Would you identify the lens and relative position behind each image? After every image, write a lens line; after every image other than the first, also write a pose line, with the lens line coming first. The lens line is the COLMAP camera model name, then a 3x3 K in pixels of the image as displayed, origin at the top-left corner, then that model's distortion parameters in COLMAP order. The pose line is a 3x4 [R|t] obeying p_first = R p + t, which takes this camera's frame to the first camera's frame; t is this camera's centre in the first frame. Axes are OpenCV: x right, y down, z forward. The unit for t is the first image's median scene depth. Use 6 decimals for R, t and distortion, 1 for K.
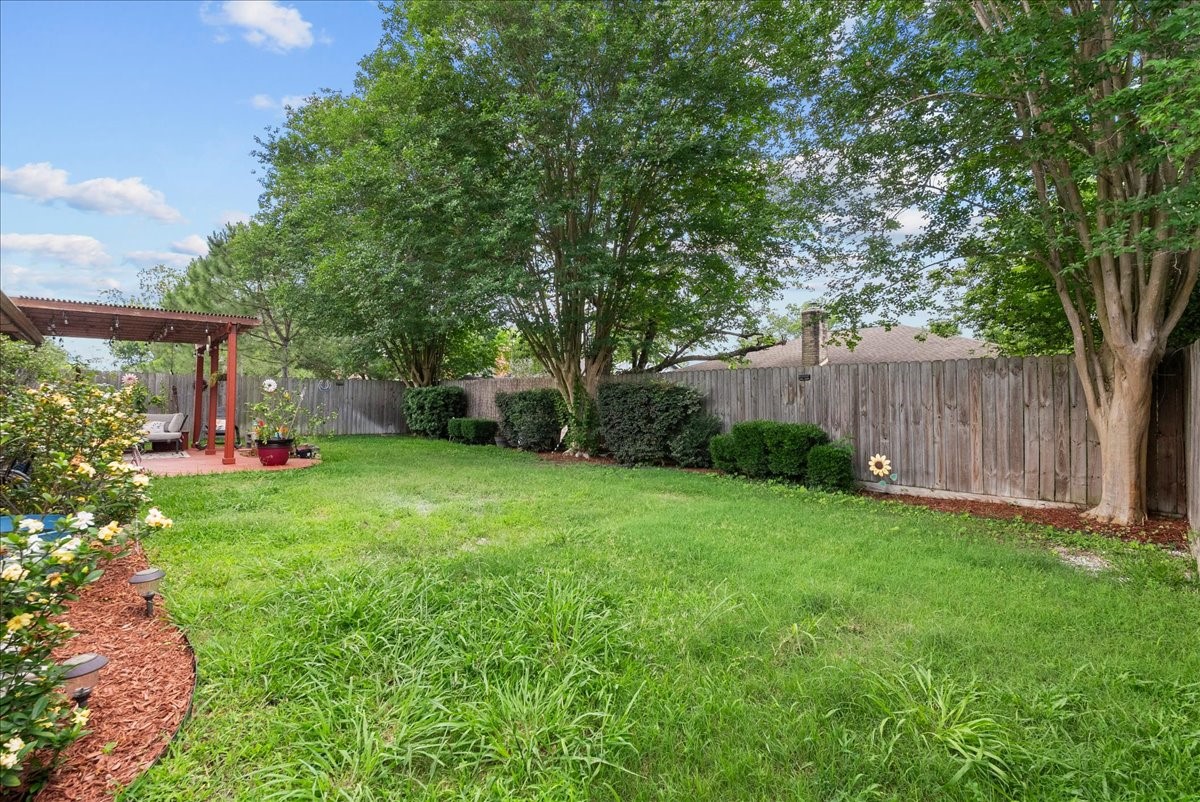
lens RADIAL K [[525.0, 0, 601.7], [0, 525.0, 394.9], [0, 0, 1]] dist [-0.007318, -0.000289]
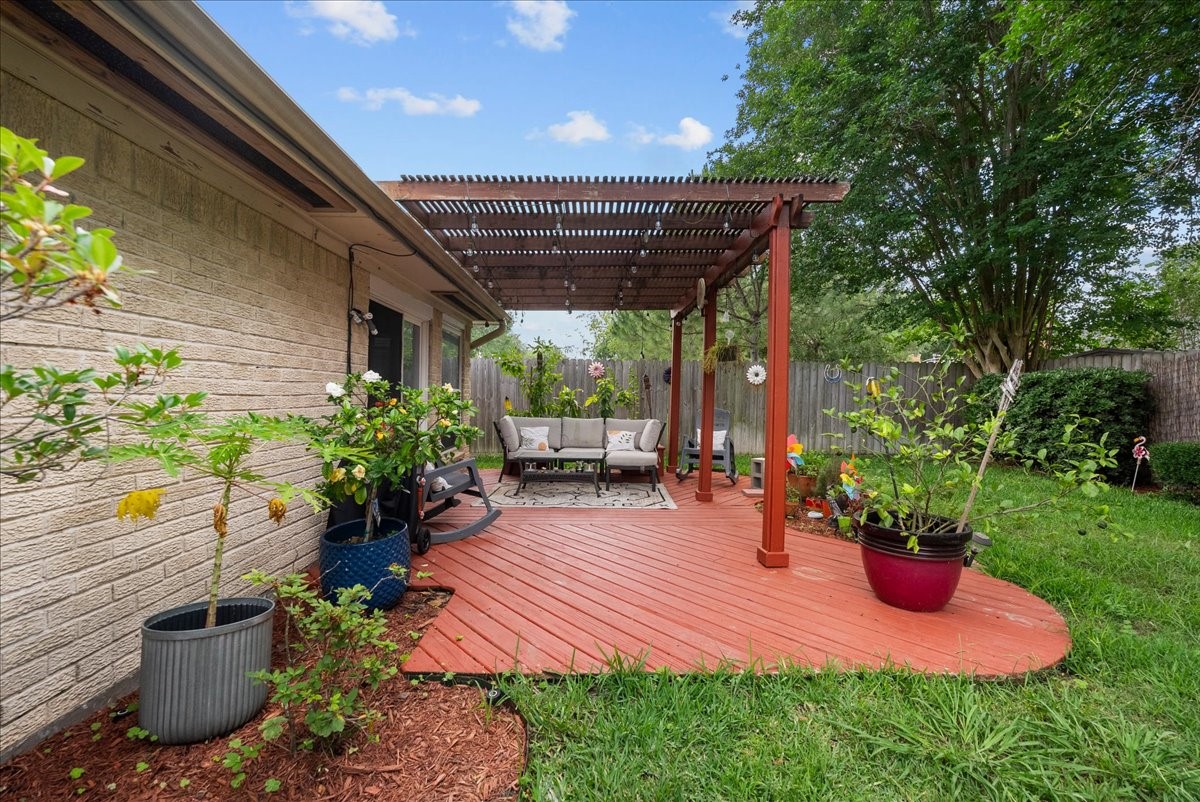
lens RADIAL K [[525.0, 0, 601.7], [0, 525.0, 394.9], [0, 0, 1]] dist [-0.007318, -0.000289]
pose [[0.739798, -0.001255, -0.672828, -0.432249], [0.007864, 0.999946, 0.006782, 0.001559], [0.672783, -0.010308, 0.739768, 0.495551]]
